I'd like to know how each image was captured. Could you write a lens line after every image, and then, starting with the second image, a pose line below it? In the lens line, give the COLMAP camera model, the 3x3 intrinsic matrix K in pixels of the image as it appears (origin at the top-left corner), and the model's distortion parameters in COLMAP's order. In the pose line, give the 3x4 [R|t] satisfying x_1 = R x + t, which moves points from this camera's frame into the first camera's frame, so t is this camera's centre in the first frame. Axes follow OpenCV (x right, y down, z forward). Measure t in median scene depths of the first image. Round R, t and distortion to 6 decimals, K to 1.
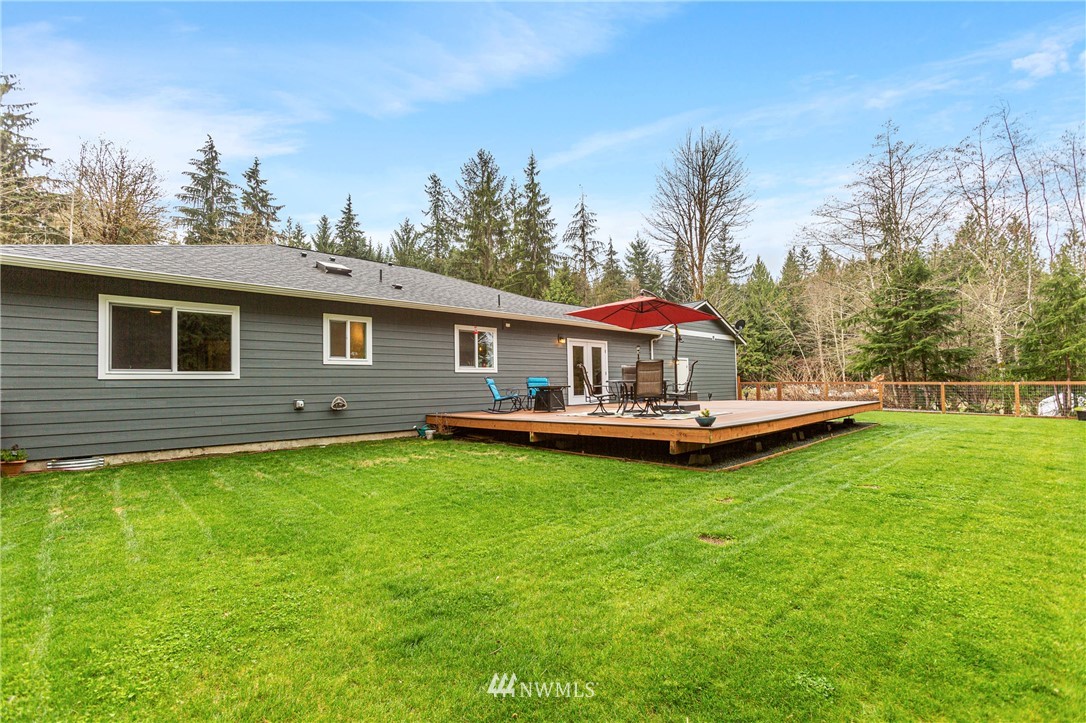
lens RADIAL K [[491.0, 0, 523.3], [0, 491.0, 382.8], [0, 0, 1]] dist [-0.000827, 0.000818]
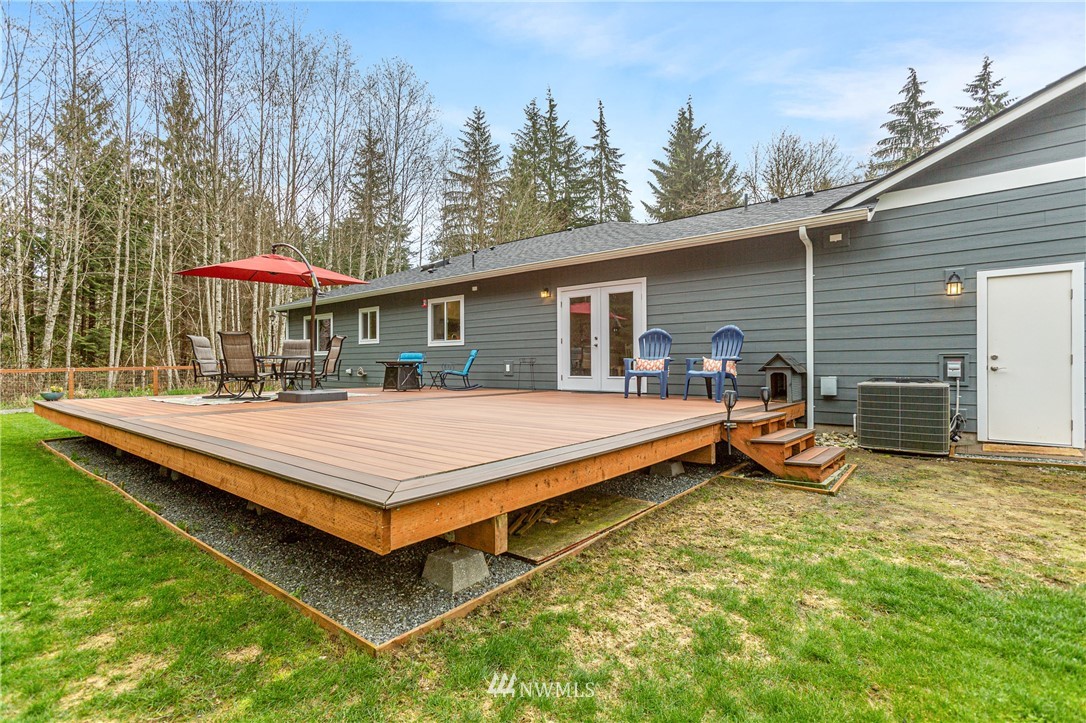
lens RADIAL K [[508.0, 0, 537.6], [0, 508.0, 362.3], [0, 0, 1]] dist [-0.021037, 0.015718]
pose [[0.138888, 0.018026, -0.990144, 1.093020], [0.010259, 0.999754, 0.019640, -0.008396], [0.990255, -0.012886, 0.138669, 1.270144]]
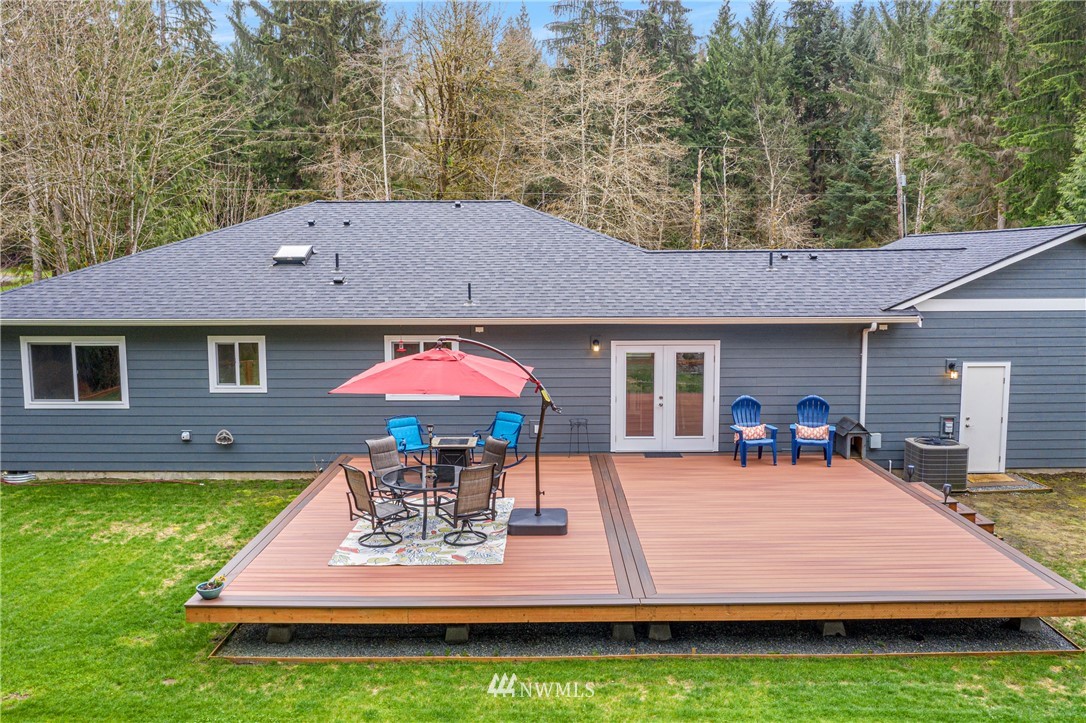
lens RADIAL K [[866.2, 0, 543.0], [0, 866.2, 361.5], [0, 0, 1]] dist [-0.006882, -0.006621]
pose [[0.731855, 0.097987, -0.674379, 1.061087], [-0.003564, 0.990145, 0.139999, -0.306939], [0.681451, -0.100055, 0.724992, 0.267847]]
